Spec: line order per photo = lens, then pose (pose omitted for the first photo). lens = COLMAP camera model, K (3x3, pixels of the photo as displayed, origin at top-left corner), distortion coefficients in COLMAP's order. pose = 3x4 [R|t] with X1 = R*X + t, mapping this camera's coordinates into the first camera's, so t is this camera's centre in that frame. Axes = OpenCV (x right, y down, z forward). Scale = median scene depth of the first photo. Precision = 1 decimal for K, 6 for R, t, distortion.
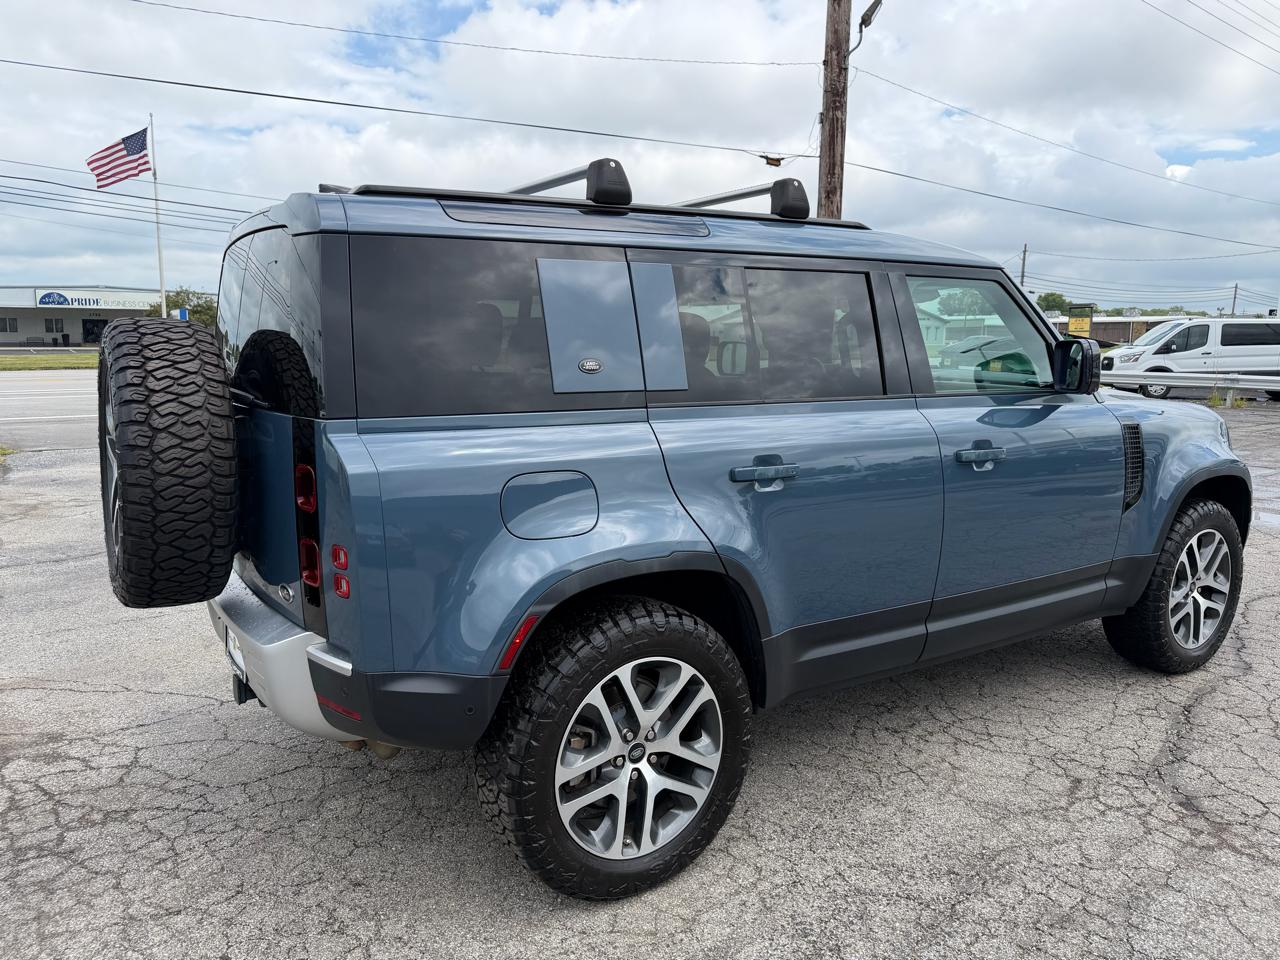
lens RADIAL K [[907.8, 0, 636.4], [0, 907.8, 480.6], [0, 0, 1]] dist [0.037508, -0.043893]
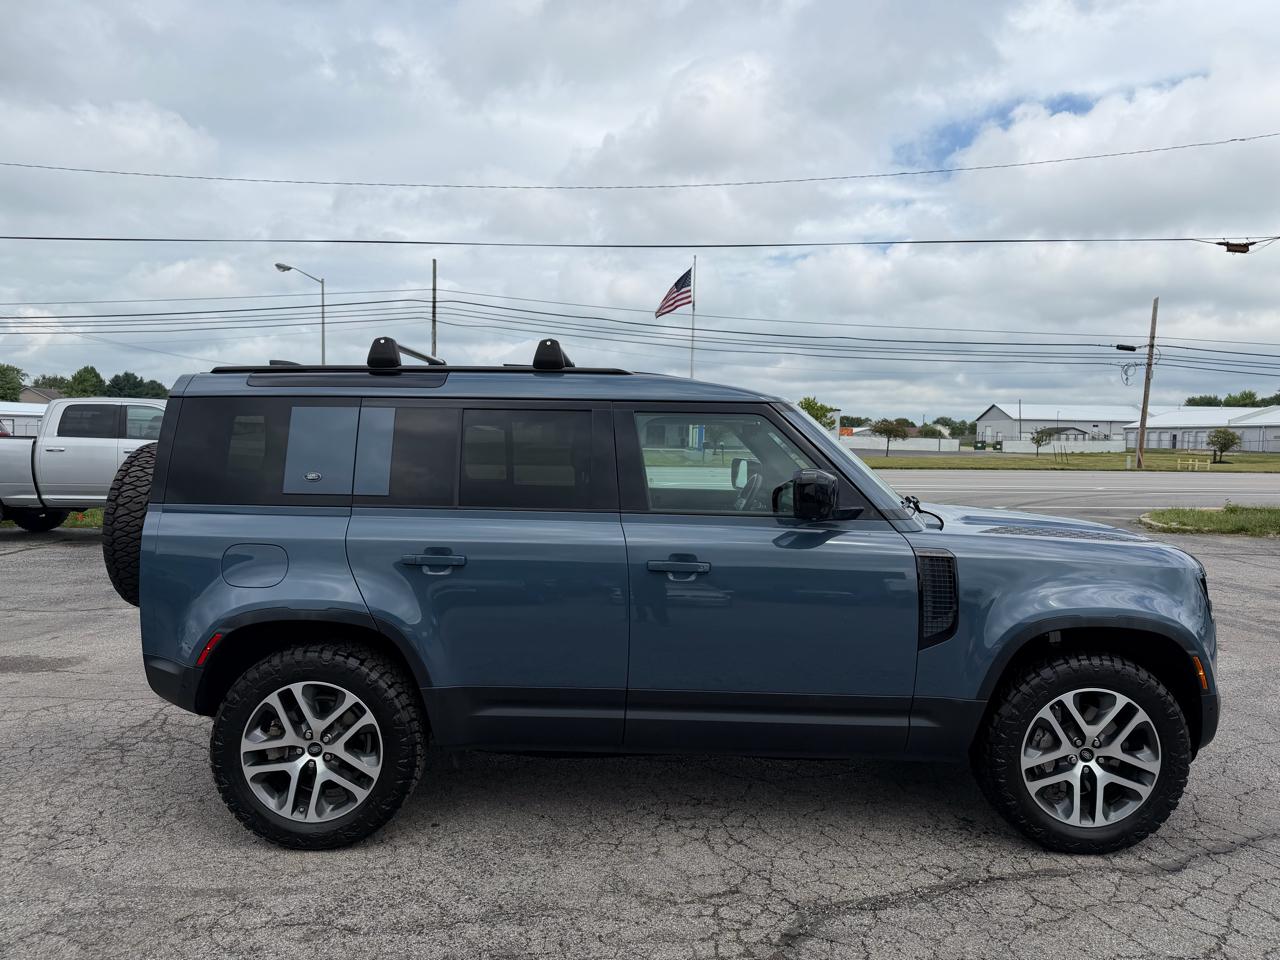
lens RADIAL K [[907.8, 0, 636.4], [0, 907.8, 480.6], [0, 0, 1]] dist [0.037508, -0.043893]
pose [[0.837201, 0.034067, -0.545834, 0.941204], [-0.095507, 0.991828, -0.084585, -0.034197], [0.538492, 0.122946, 0.833613, 0.025622]]
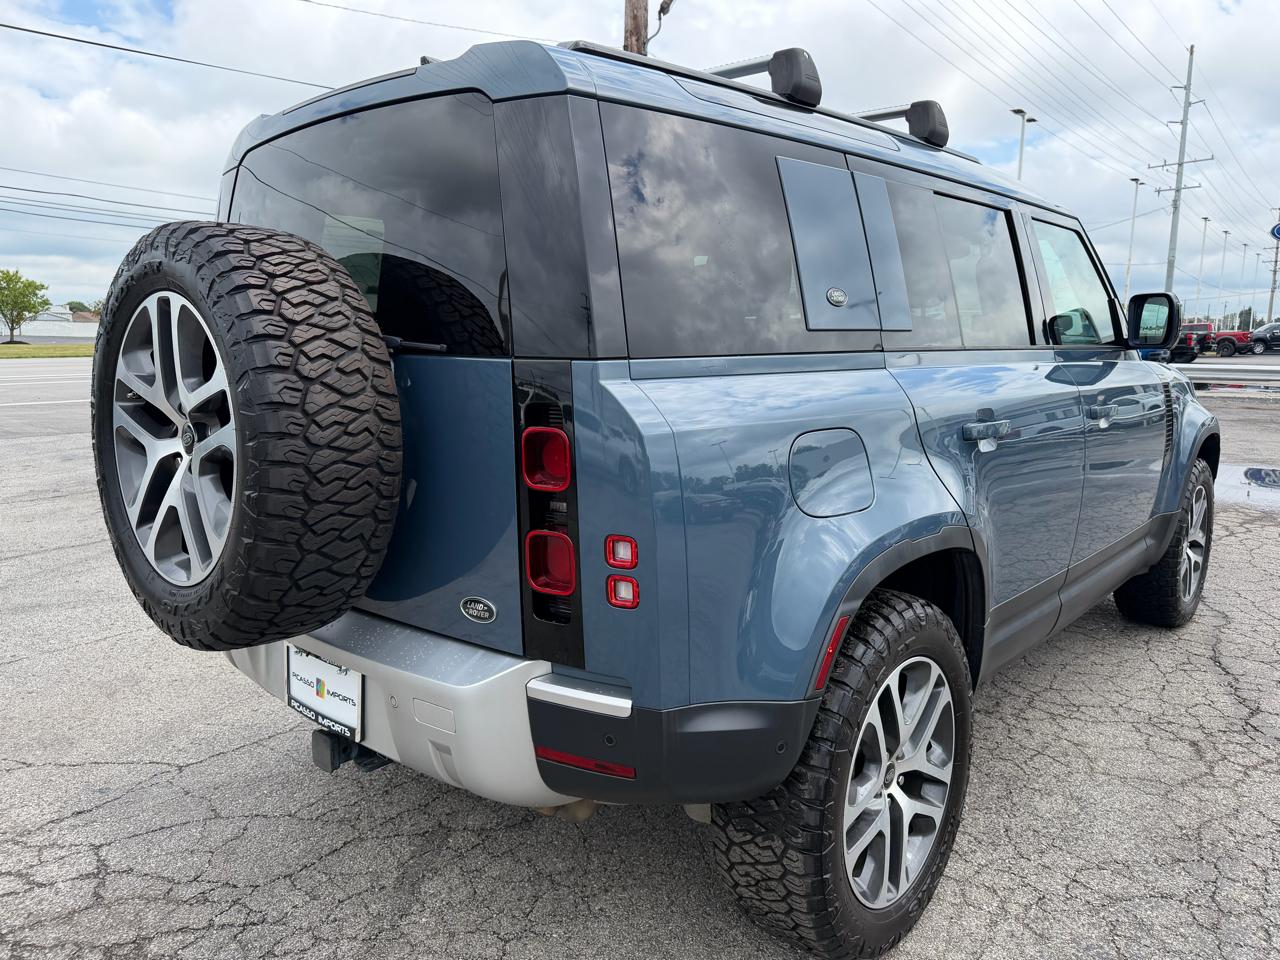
lens RADIAL K [[911.2, 0, 638.4], [0, 911.2, 479.1], [0, 0, 1]] dist [0.009784, -0.009947]
pose [[0.965530, -0.039651, 0.257256, -0.332166], [0.038138, 0.999213, 0.010870, 0.013221], [-0.257484, -0.000684, 0.966282, 0.212257]]
